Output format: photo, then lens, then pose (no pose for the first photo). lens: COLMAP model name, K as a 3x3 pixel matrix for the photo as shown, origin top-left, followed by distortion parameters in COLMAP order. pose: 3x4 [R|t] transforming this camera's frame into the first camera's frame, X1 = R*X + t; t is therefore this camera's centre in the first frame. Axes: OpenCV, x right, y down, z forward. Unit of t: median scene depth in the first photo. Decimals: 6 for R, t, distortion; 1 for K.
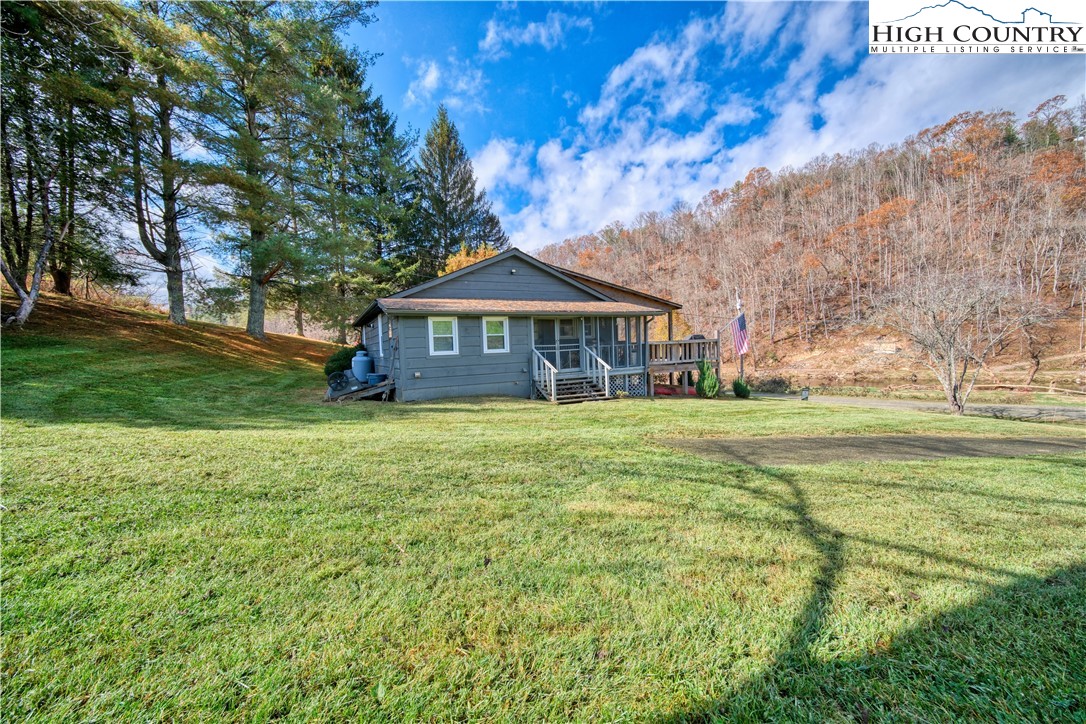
lens RADIAL K [[429.7, 0, 542.8], [0, 429.7, 358.7], [0, 0, 1]] dist [-0.002031, -0.000120]
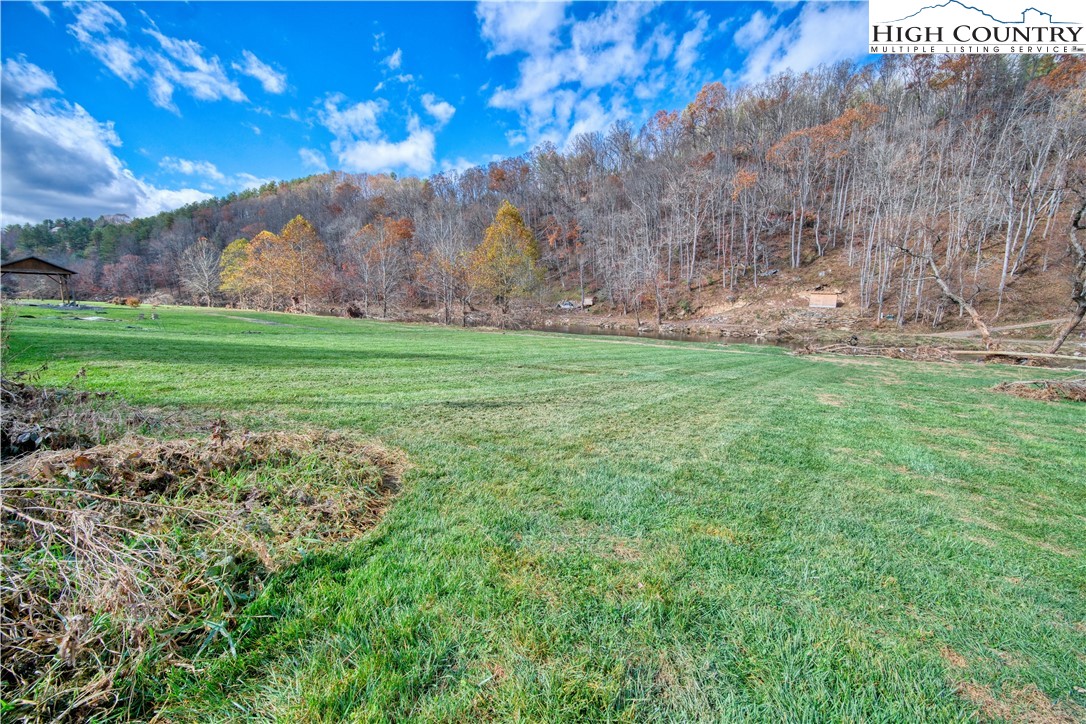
lens RADIAL K [[429.7, 0, 543.0], [0, 429.7, 362.5], [0, 0, 1]] dist [-0.002031, -0.000120]
pose [[0.995148, 0.047991, 0.085887, 0.267864], [-0.057359, 0.992257, 0.110161, 0.028978], [-0.079935, -0.114553, 0.990196, 0.303847]]
